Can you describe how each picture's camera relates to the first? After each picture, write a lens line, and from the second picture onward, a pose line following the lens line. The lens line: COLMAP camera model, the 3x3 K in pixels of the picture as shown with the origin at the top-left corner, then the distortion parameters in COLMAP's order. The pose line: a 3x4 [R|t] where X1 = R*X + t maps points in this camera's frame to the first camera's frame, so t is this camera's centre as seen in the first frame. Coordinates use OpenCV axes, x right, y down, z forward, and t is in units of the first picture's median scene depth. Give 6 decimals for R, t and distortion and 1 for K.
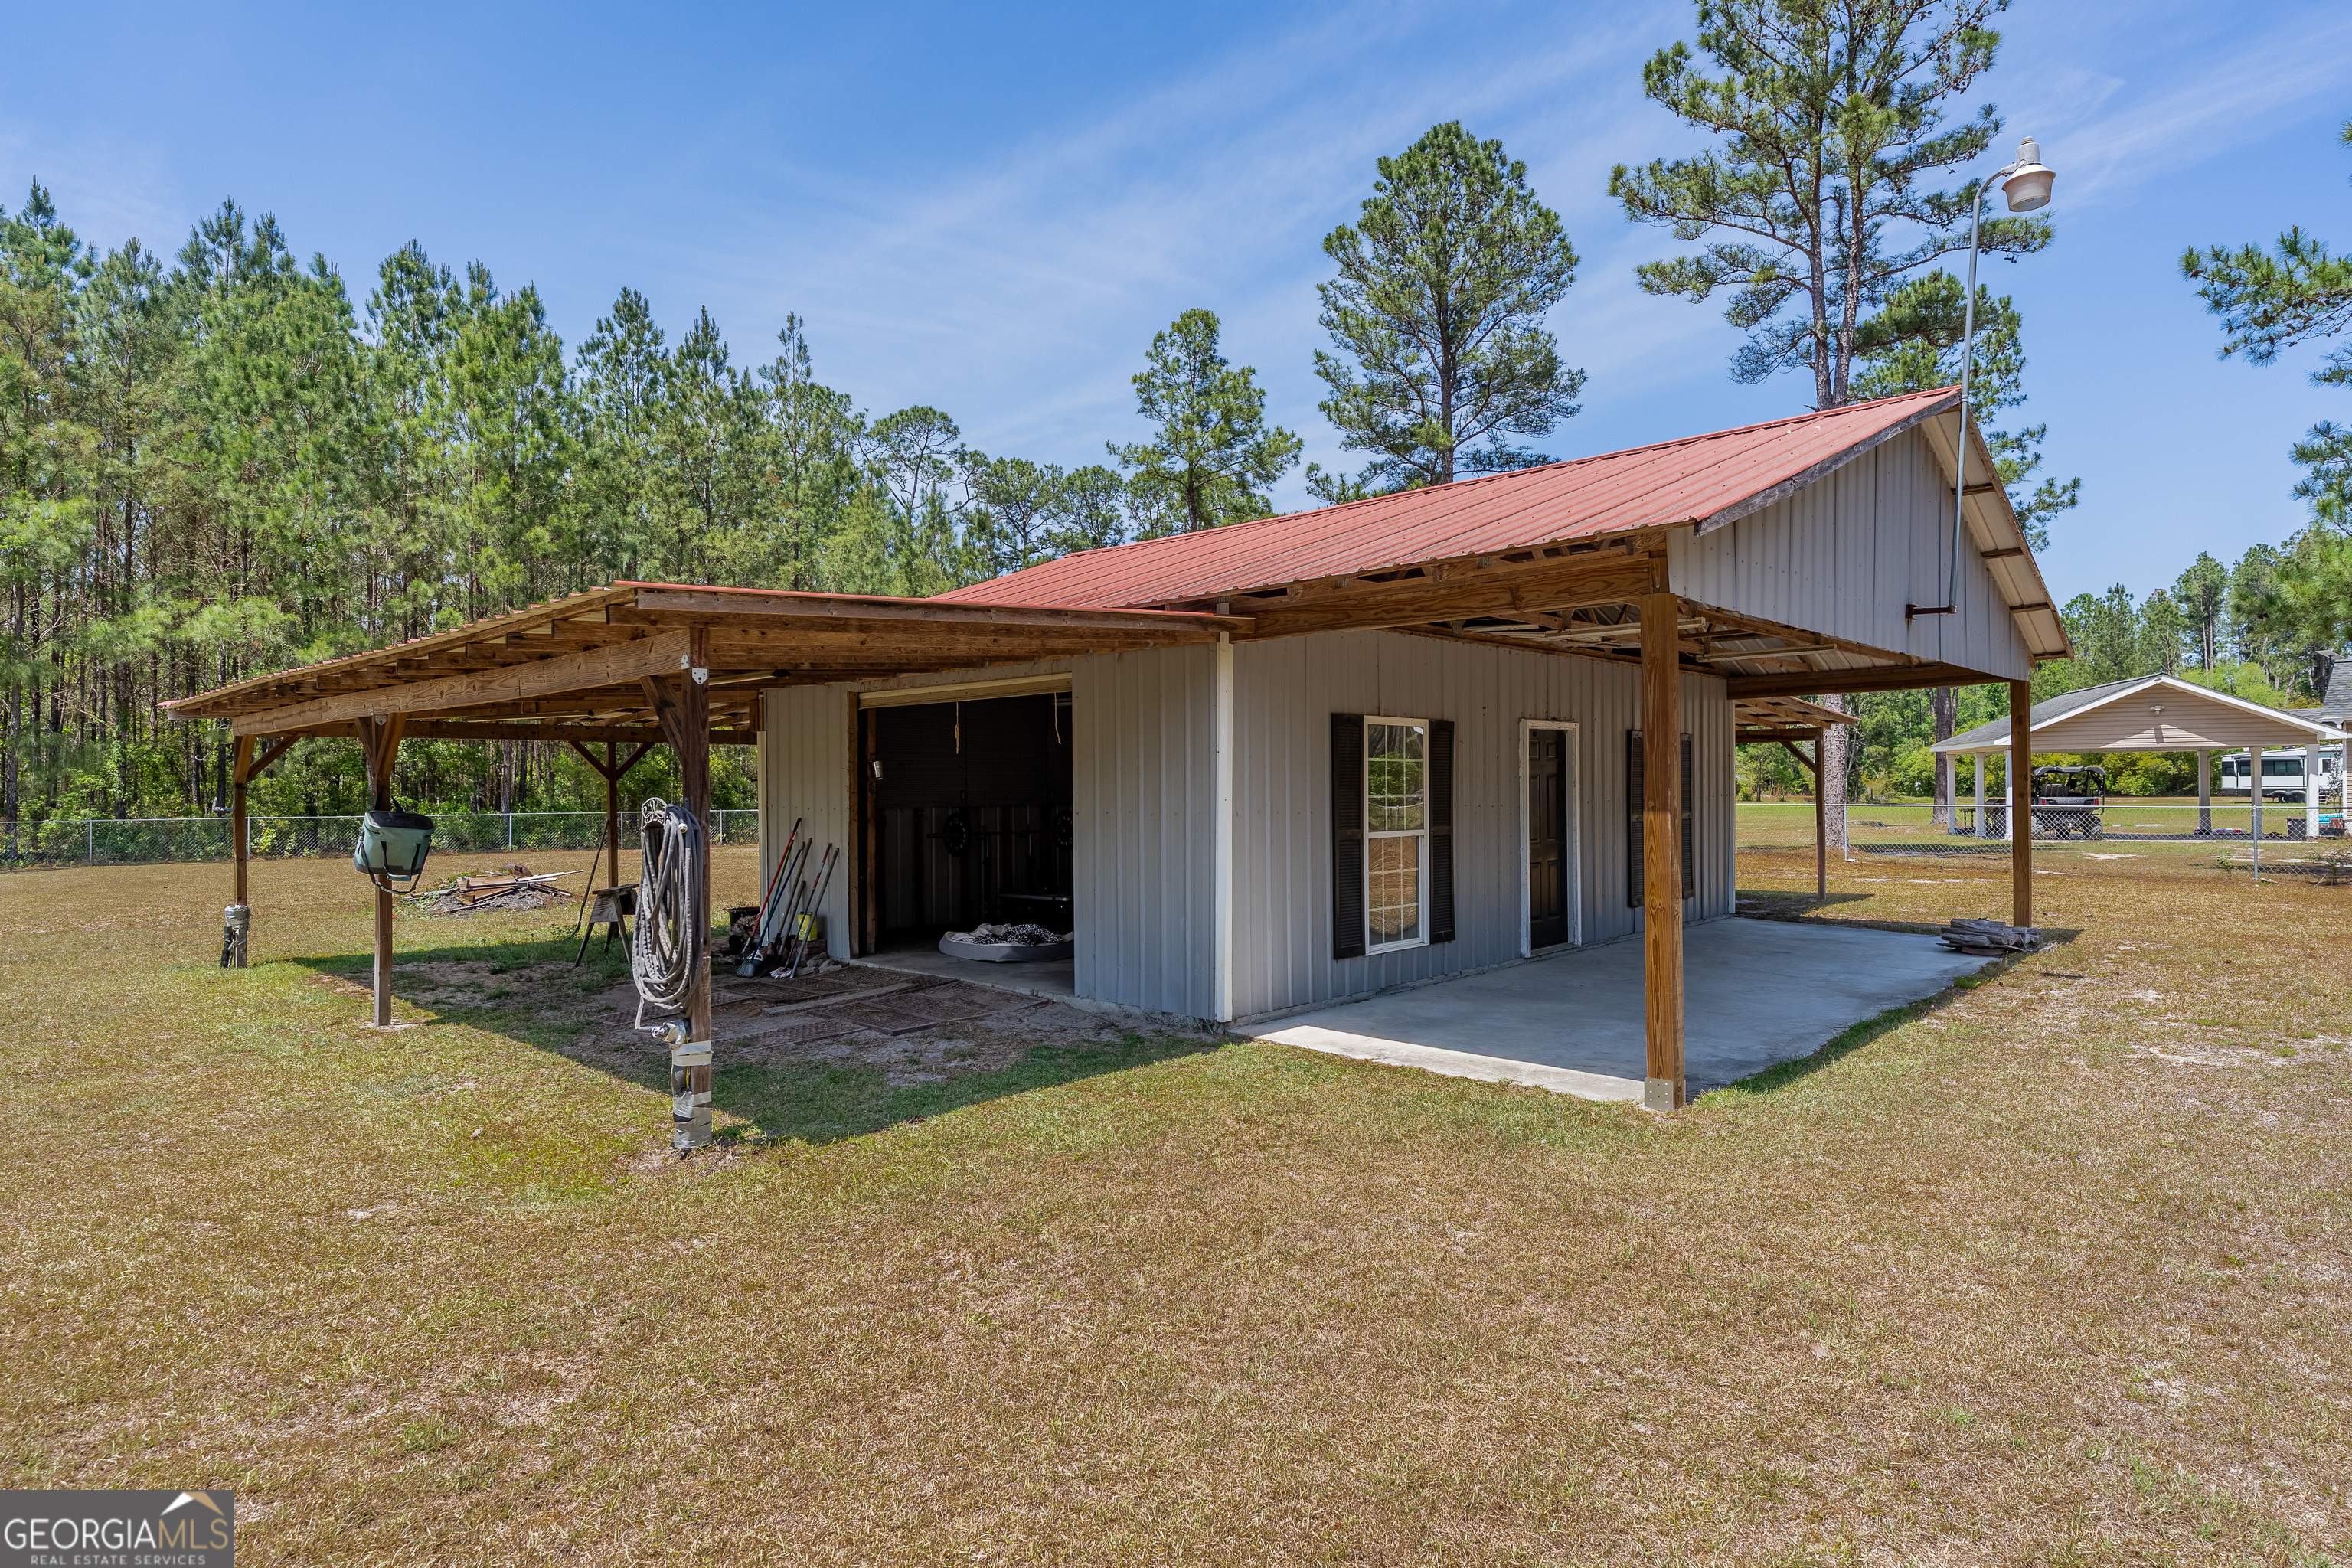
lens RADIAL K [[1329.0, 0, 1195.3], [0, 1329.0, 776.9], [0, 0, 1]] dist [-0.005416, -0.002723]
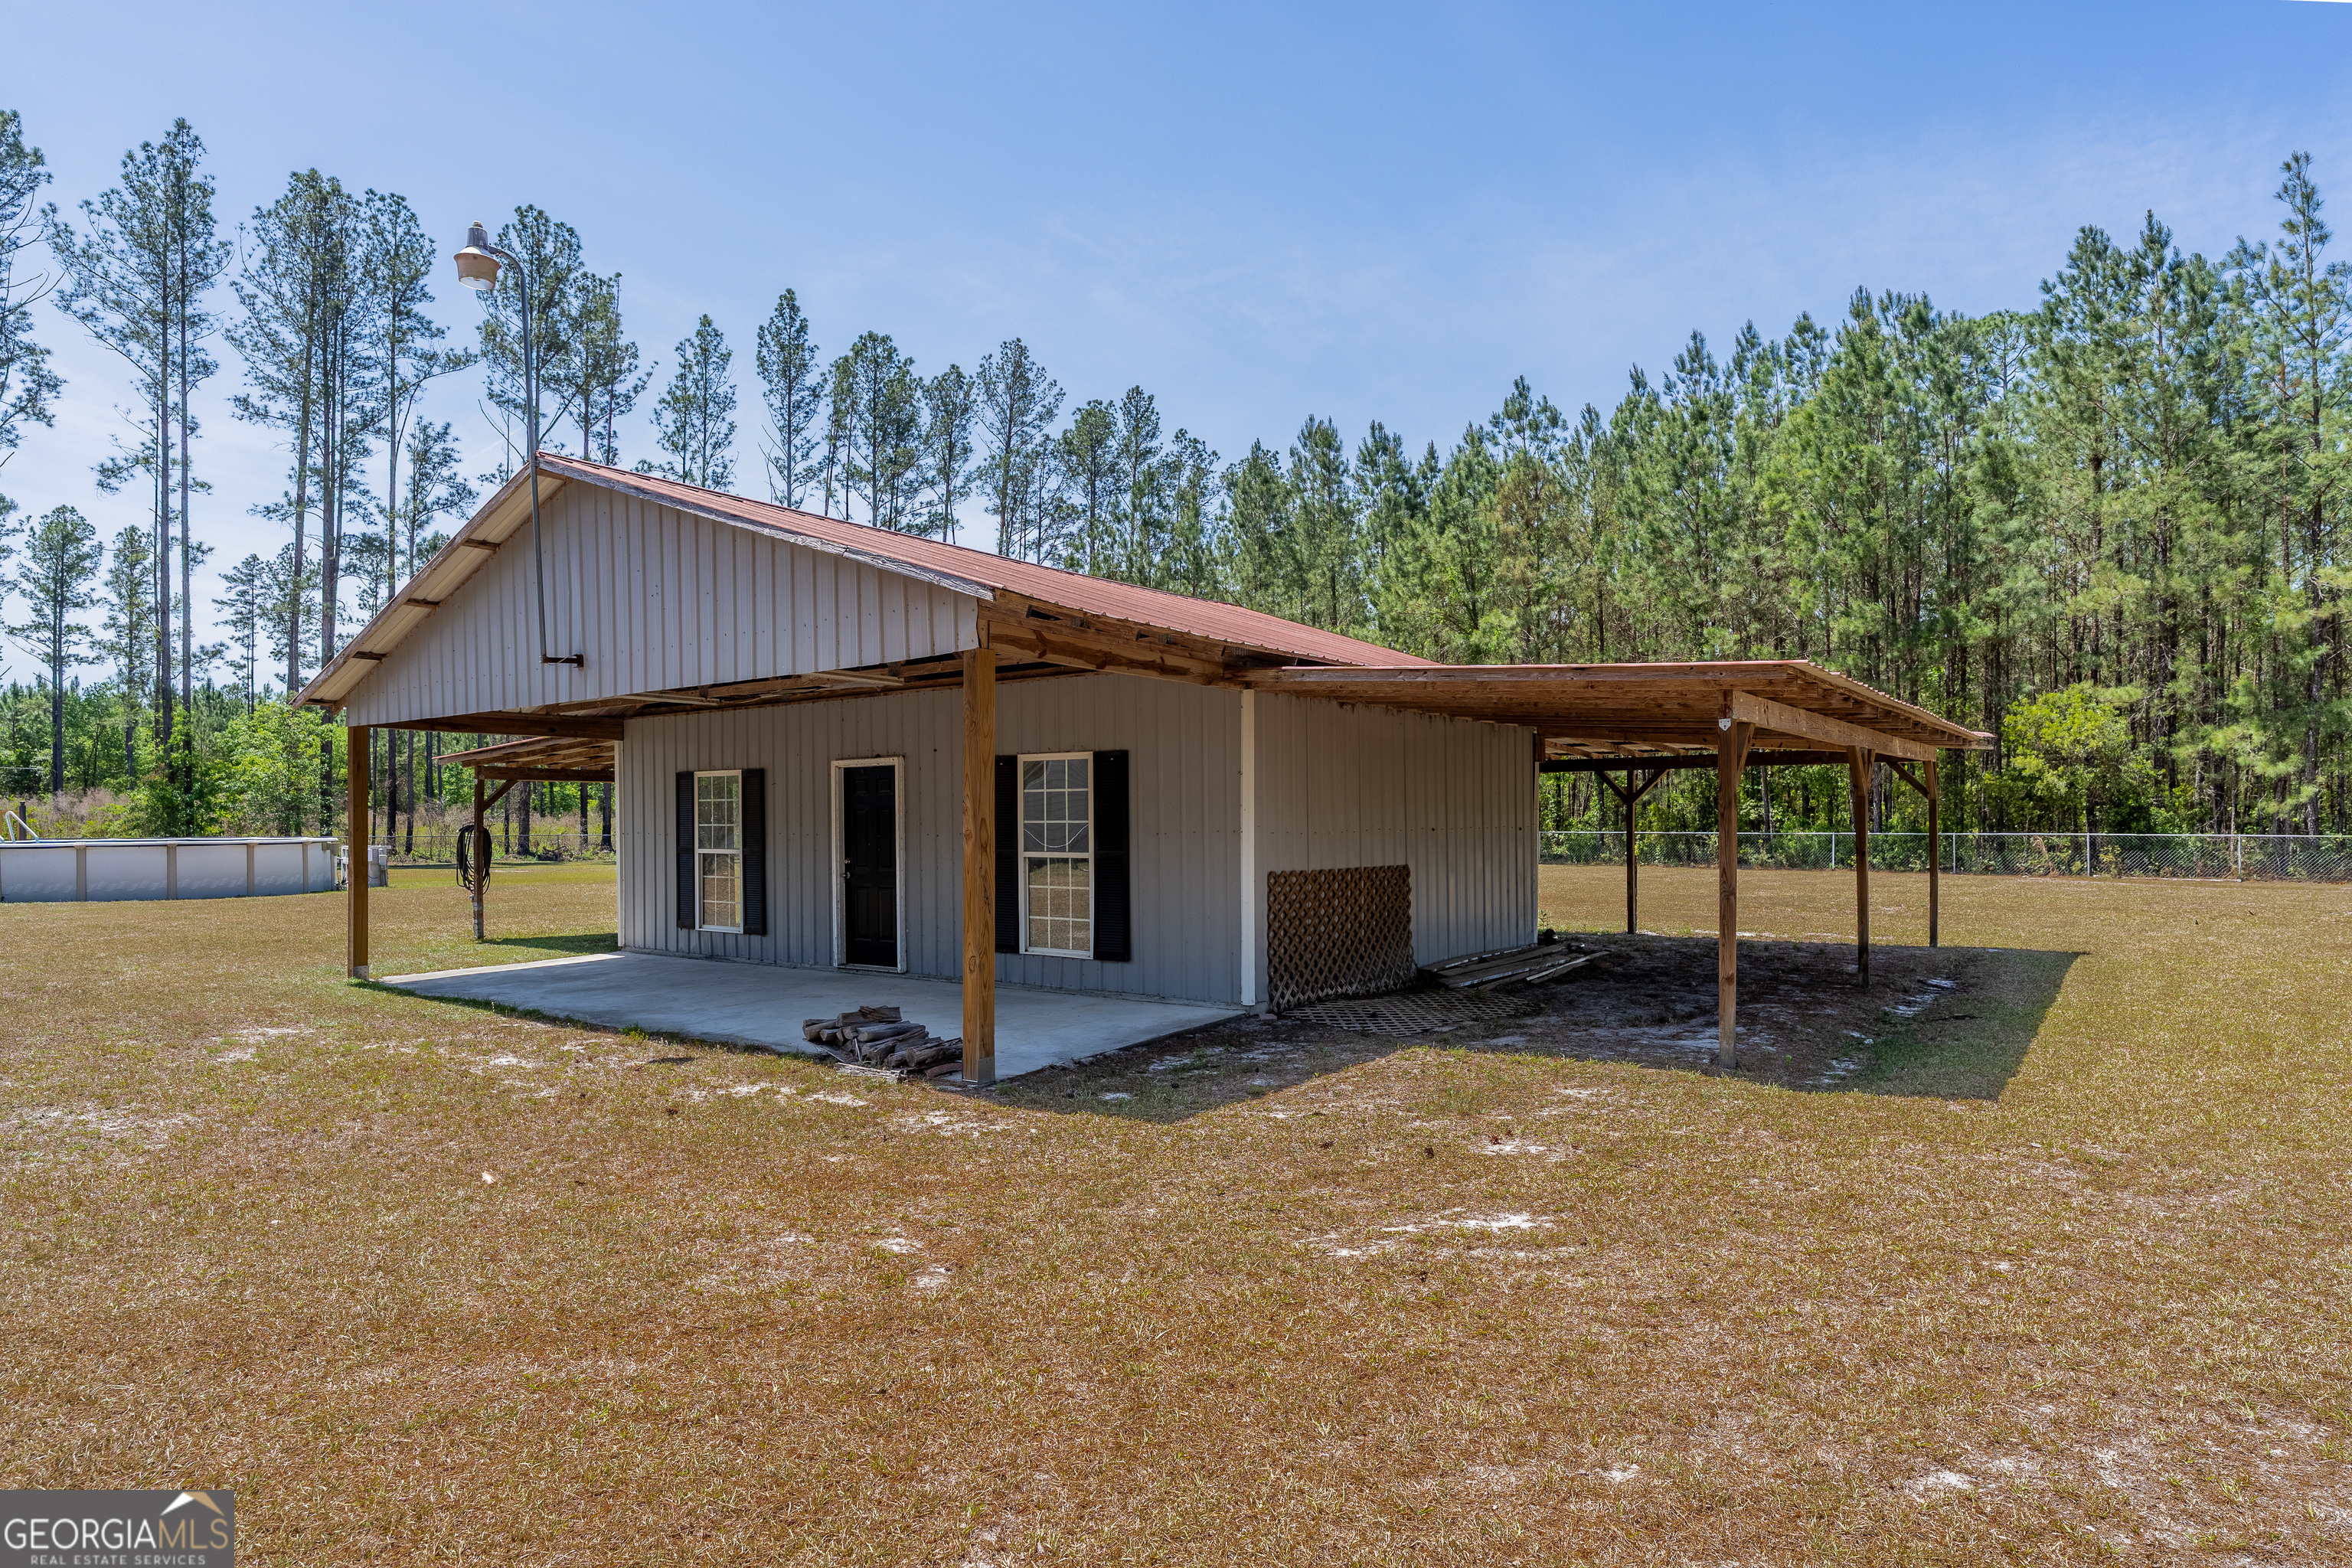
lens RADIAL K [[1329.0, 0, 1177.9], [0, 1329.0, 799.5], [0, 0, 1]] dist [-0.005416, -0.002723]
pose [[0.148572, -0.004331, -0.988892, 0.396442], [0.008727, 0.999957, -0.003068, -0.001076], [0.988863, -0.008174, 0.148604, 0.307960]]
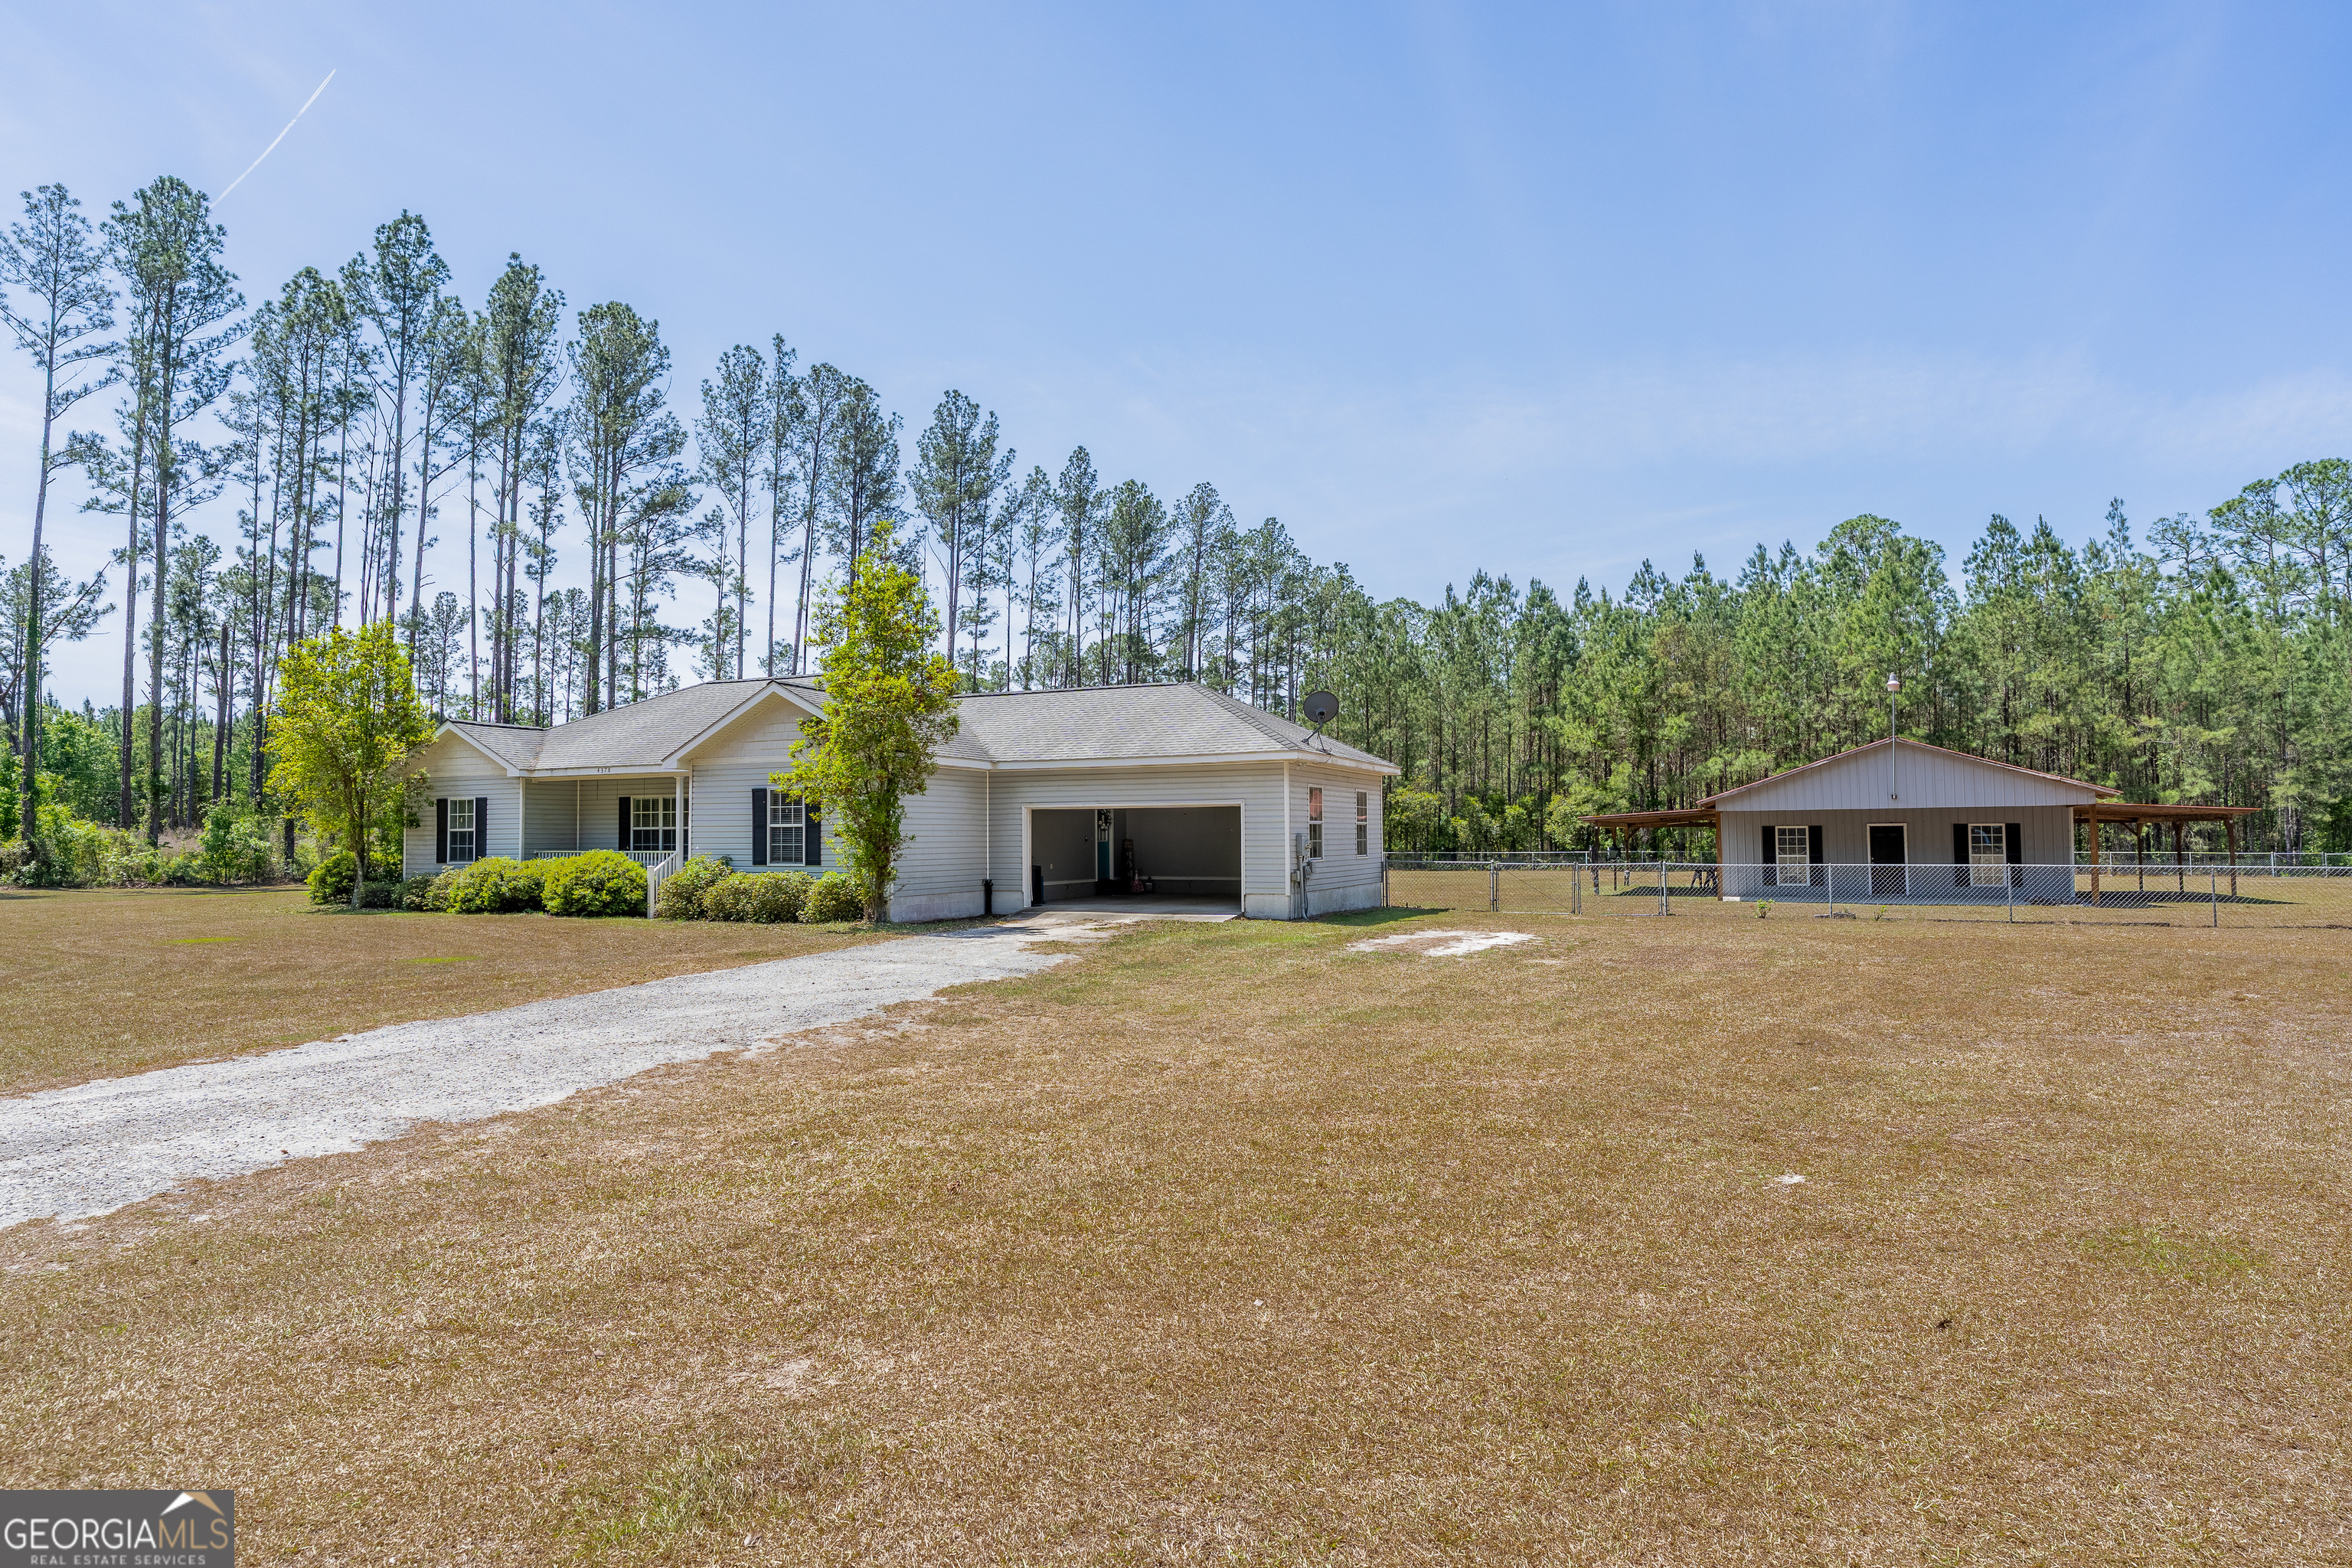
lens RADIAL K [[1329.0, 0, 1178.5], [0, 1329.0, 786.7], [0, 0, 1]] dist [-0.005416, -0.002723]
pose [[0.353701, -0.033483, -0.934759, 0.775231], [0.011178, 0.999439, -0.031571, -0.014290], [0.935292, 0.000718, 0.353876, -0.509104]]
